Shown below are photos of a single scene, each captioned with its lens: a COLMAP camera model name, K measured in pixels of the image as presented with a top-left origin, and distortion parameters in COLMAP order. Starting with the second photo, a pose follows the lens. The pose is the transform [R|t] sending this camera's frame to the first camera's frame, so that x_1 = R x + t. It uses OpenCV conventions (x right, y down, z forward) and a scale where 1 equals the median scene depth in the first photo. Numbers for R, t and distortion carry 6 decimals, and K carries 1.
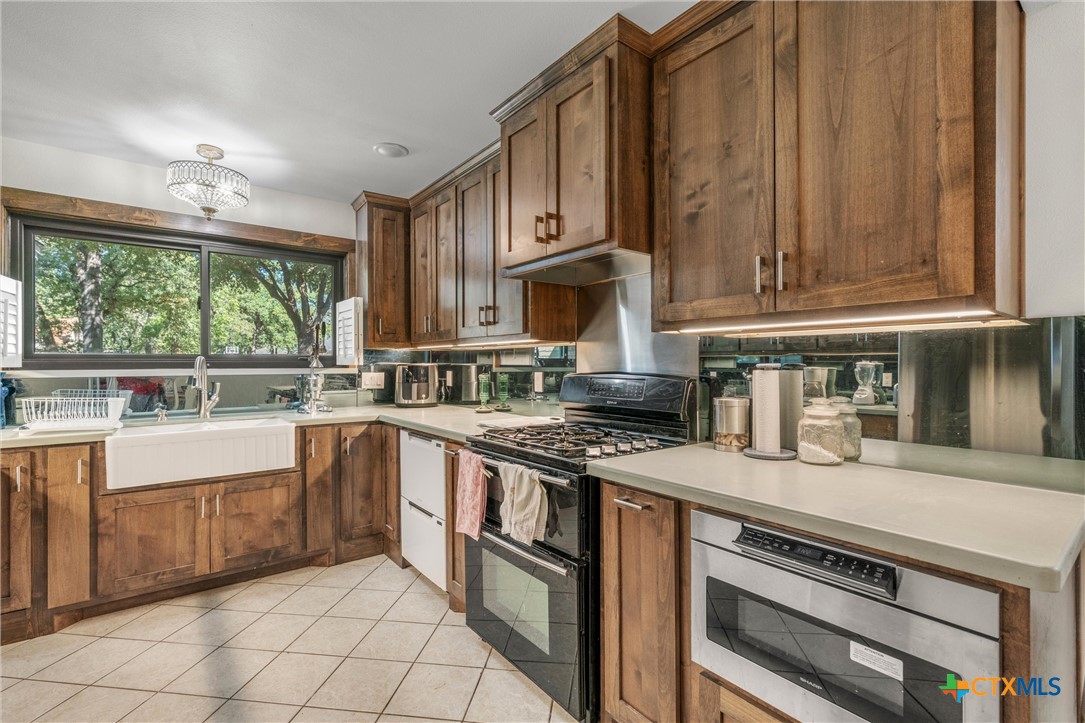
lens RADIAL K [[483.9, 0, 539.3], [0, 483.9, 365.2], [0, 0, 1]] dist [0.002497, 0.000237]
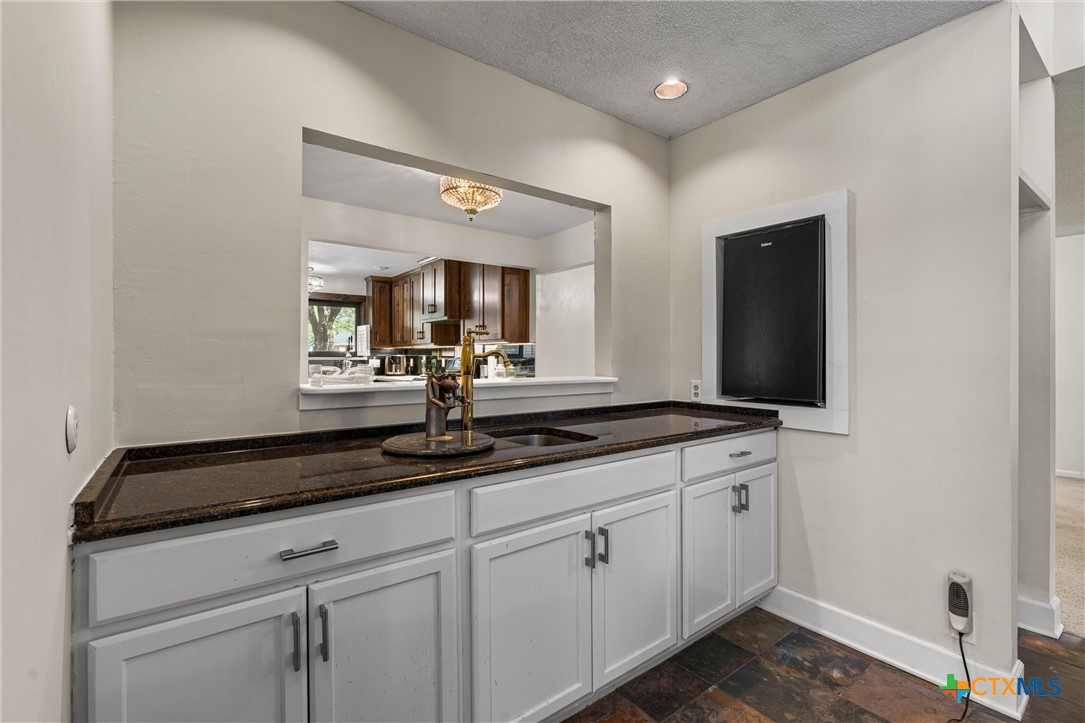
lens RADIAL K [[480.3, 0, 544.9], [0, 480.3, 356.7], [0, 0, 1]] dist [0.000210, 0.000012]
pose [[0.999959, 0.001747, -0.008930, 0.421230], [-0.001749, 0.999998, -0.000189, 0.002115], [0.008930, 0.000205, 0.999960, -1.095849]]
